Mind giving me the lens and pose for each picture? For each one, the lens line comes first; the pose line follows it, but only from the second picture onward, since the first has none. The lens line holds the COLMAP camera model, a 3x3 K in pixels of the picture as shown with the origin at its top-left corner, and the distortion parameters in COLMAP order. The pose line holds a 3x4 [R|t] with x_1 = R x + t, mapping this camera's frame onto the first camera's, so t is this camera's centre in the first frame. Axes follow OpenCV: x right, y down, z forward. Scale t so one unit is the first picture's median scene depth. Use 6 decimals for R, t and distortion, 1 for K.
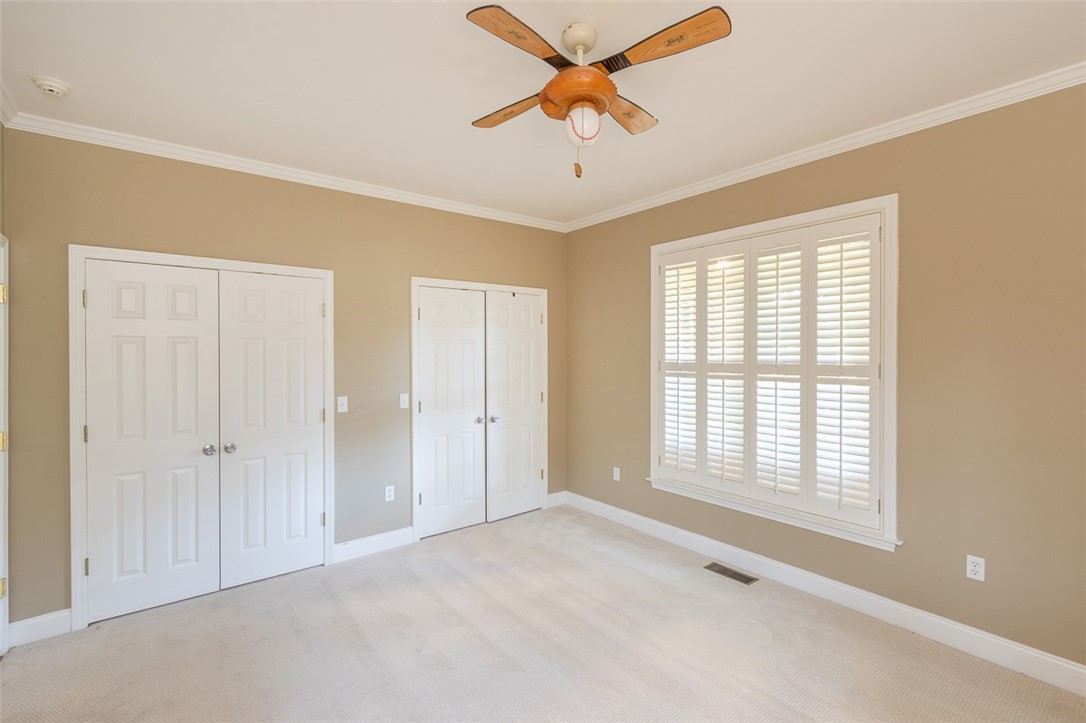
lens RADIAL K [[494.6, 0, 545.0], [0, 494.6, 354.9], [0, 0, 1]] dist [-0.000652, 0.000074]
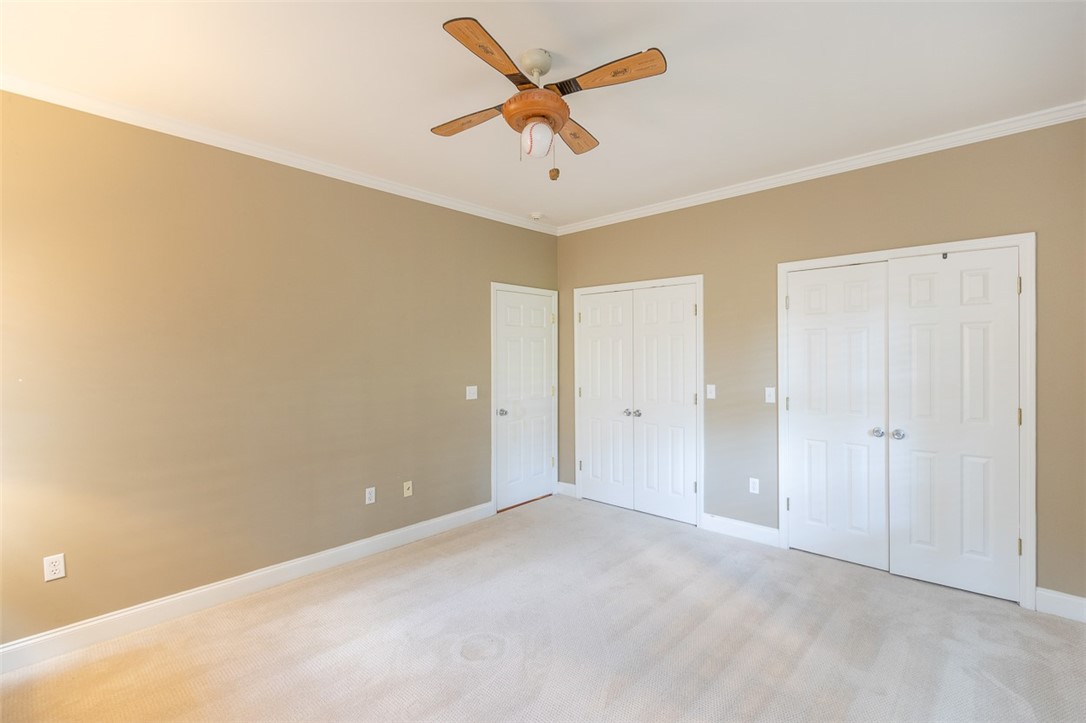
lens RADIAL K [[494.6, 0, 545.0], [0, 494.6, 354.9], [0, 0, 1]] dist [-0.000652, 0.000074]
pose [[0.151570, 0.007816, -0.988416, 0.643781], [0.003816, 0.999957, 0.008493, 0.005497], [0.988439, -0.005059, 0.151533, 0.456266]]
